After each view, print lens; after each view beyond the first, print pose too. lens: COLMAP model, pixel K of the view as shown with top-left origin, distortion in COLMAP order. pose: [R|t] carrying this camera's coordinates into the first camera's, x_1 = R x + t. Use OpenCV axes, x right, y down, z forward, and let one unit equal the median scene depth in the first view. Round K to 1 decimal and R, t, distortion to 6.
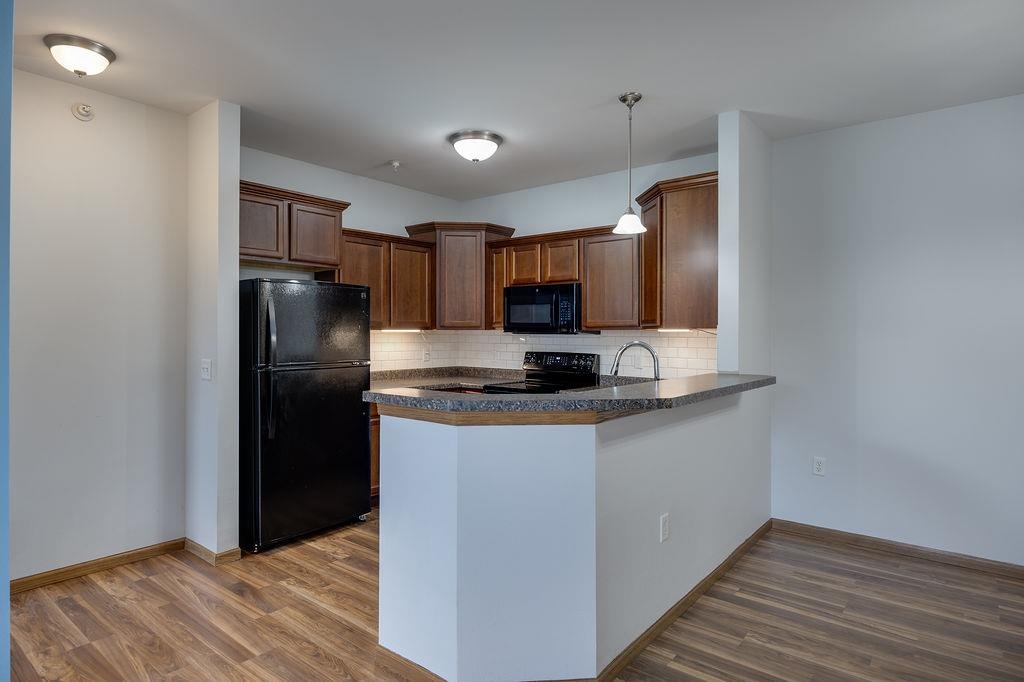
lens RADIAL K [[570.1, 0, 515.5], [0, 570.1, 339.8], [0, 0, 1]] dist [-0.026657, 0.006948]
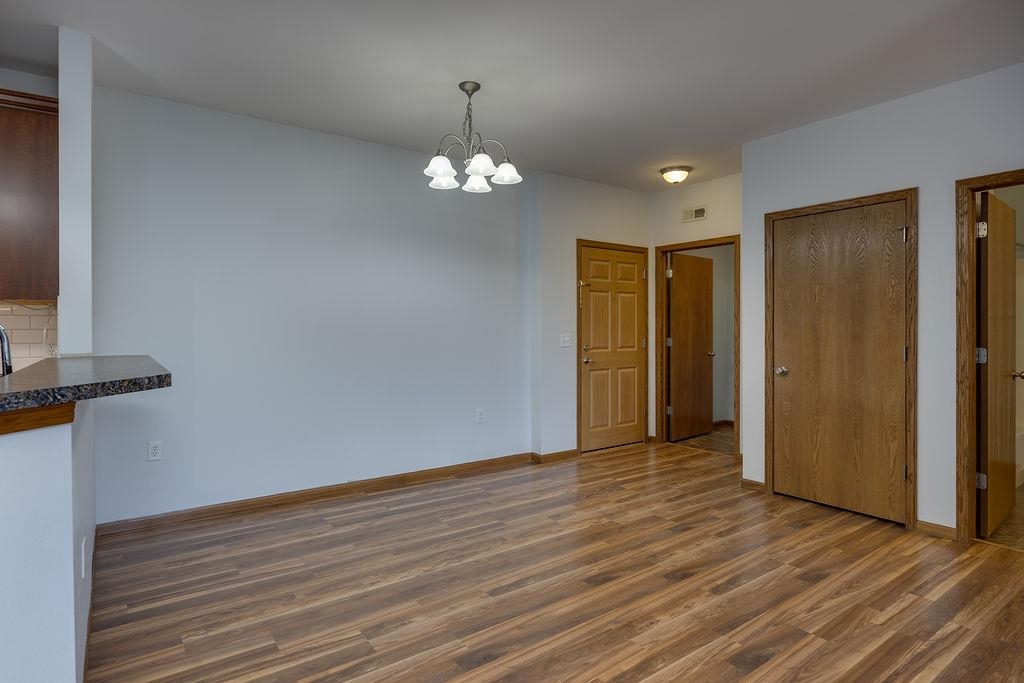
lens RADIAL K [[546.4, 0, 515.0], [0, 546.4, 336.7], [0, 0, 1]] dist [-0.001724, 0.004872]
pose [[0.266852, -0.022095, 0.963484, -0.167914], [0.013666, 0.999723, 0.019141, 0.019583], [-0.963641, 0.008059, 0.267080, 0.151204]]
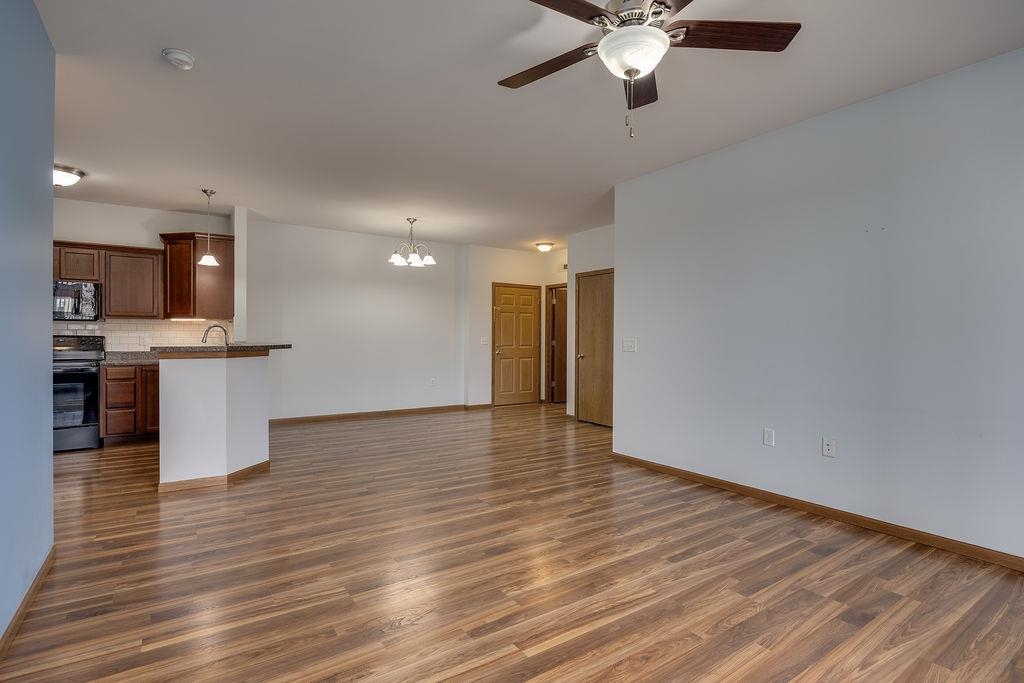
lens RADIAL K [[509.9, 0, 519.8], [0, 509.9, 340.1], [0, 0, 1]] dist [-0.010036, 0.000409]
pose [[0.290015, -0.010460, 0.956965, -0.800474], [0.006047, 0.999940, 0.009097, 0.032933], [-0.957003, 0.003149, 0.290061, -0.327846]]
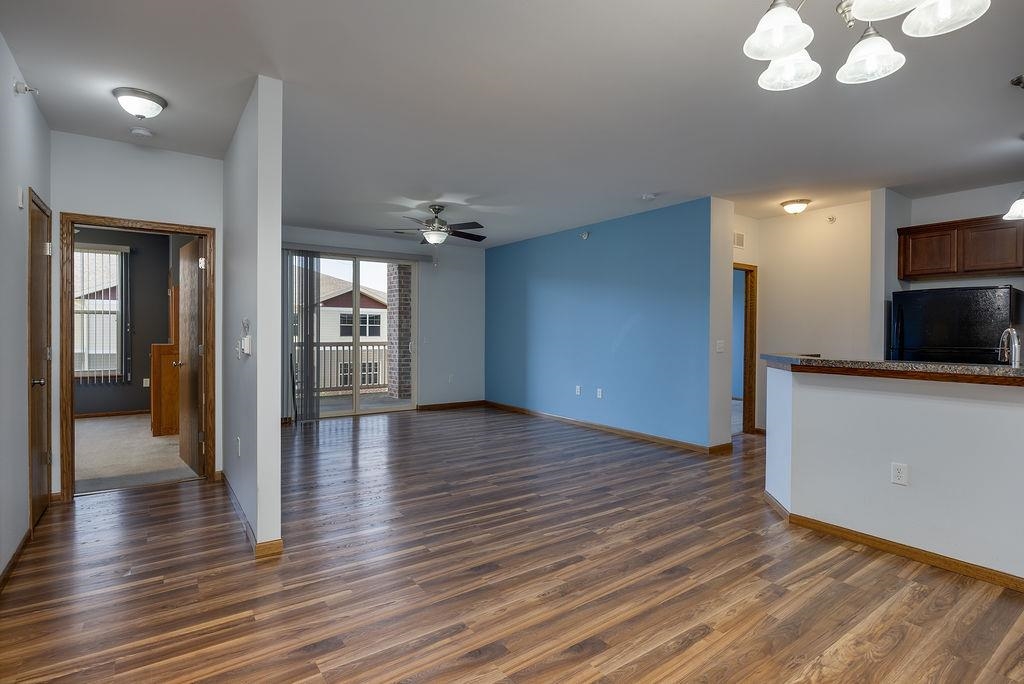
lens RADIAL K [[509.9, 0, 517.7], [0, 509.9, 339.2], [0, 0, 1]] dist [-0.010036, 0.000409]
pose [[-0.266010, 0.006928, -0.963945, 0.936266], [-0.018675, 0.999749, 0.012339, 0.020605], [0.963789, 0.021285, -0.265814, 0.284505]]
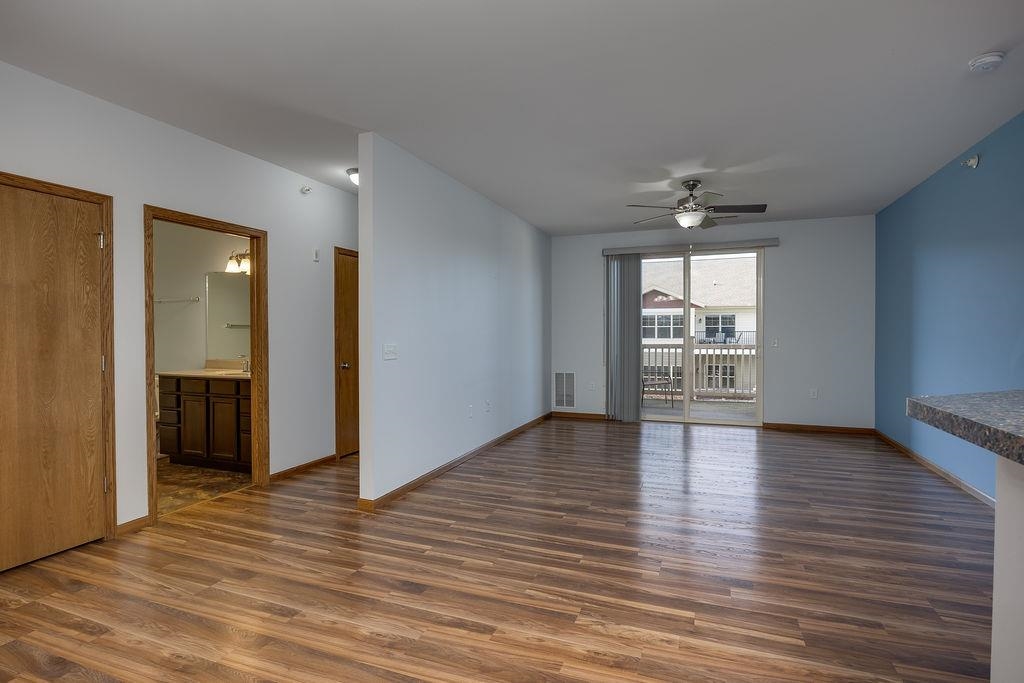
lens RADIAL K [[509.9, 0, 513.1], [0, 509.9, 338.1], [0, 0, 1]] dist [-0.010036, 0.000409]
pose [[-0.953945, 0.000162, -0.299981, 0.403976], [-0.005493, 0.999823, 0.018007, 0.015933], [0.299931, 0.018826, -0.953775, 0.671820]]
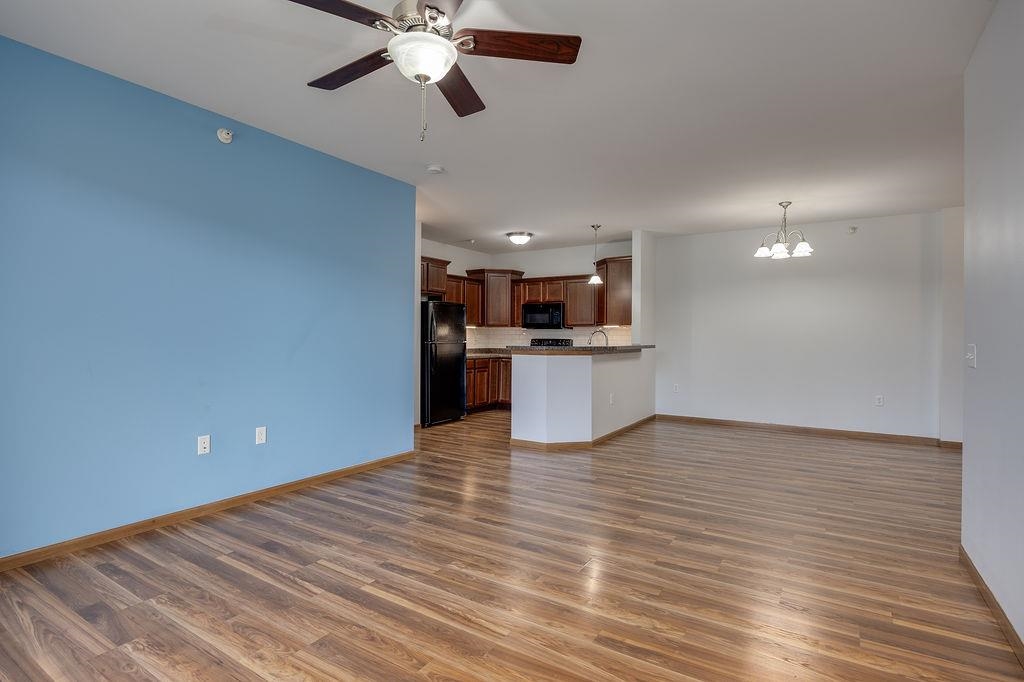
lens RADIAL K [[509.9, 0, 509.9], [0, 509.9, 341.2], [0, 0, 1]] dist [-0.010036, 0.000409]
pose [[0.994398, 0.001388, 0.105692, -0.275639], [-0.001030, 0.999994, -0.003444, 0.041522], [-0.105696, 0.003316, 0.994393, -0.780172]]
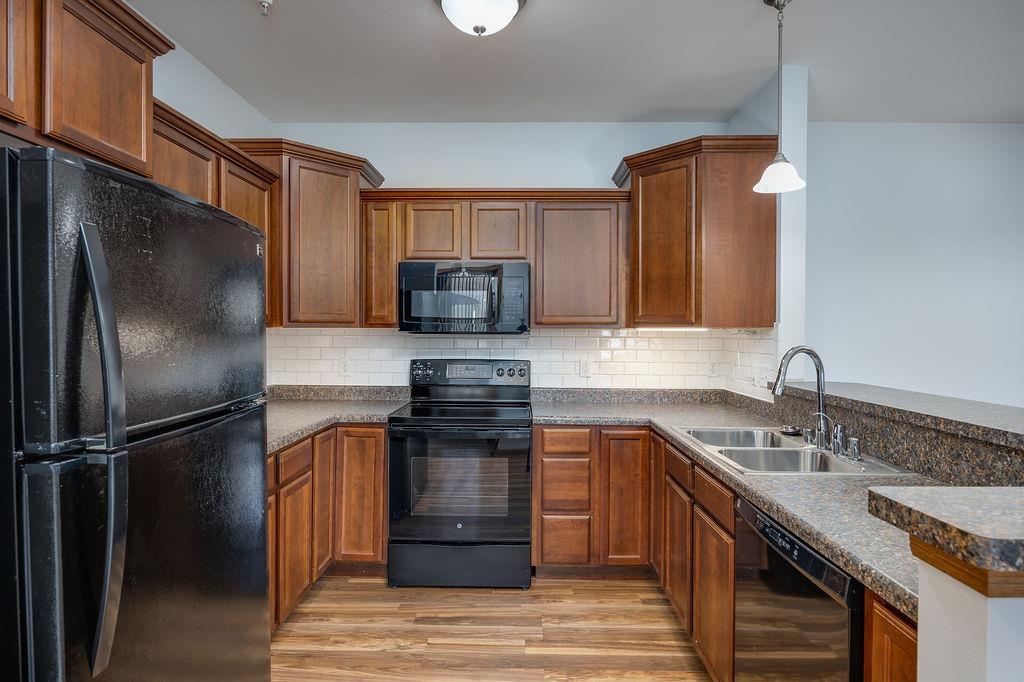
lens RADIAL K [[546.4, 0, 514.5], [0, 546.4, 335.9], [0, 0, 1]] dist [-0.001724, 0.004872]
pose [[0.786661, -0.006707, 0.617349, -0.349379], [0.006616, 0.999975, 0.002434, -0.009808], [-0.617350, 0.002170, 0.786685, 0.493502]]
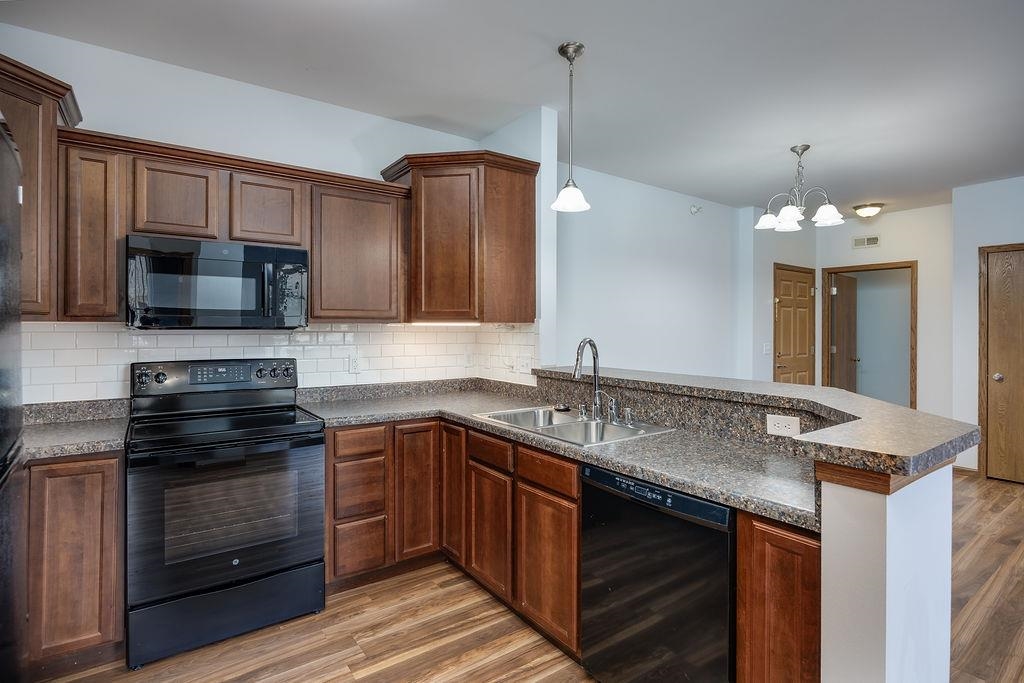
lens RADIAL K [[509.9, 0, 520.1], [0, 509.9, 327.9], [0, 0, 1]] dist [-0.010036, 0.000409]
pose [[0.252770, -0.003828, 0.967519, -0.411881], [0.009783, 0.999951, 0.001401, -0.010188], [-0.967477, 0.009111, 0.252795, 0.650251]]
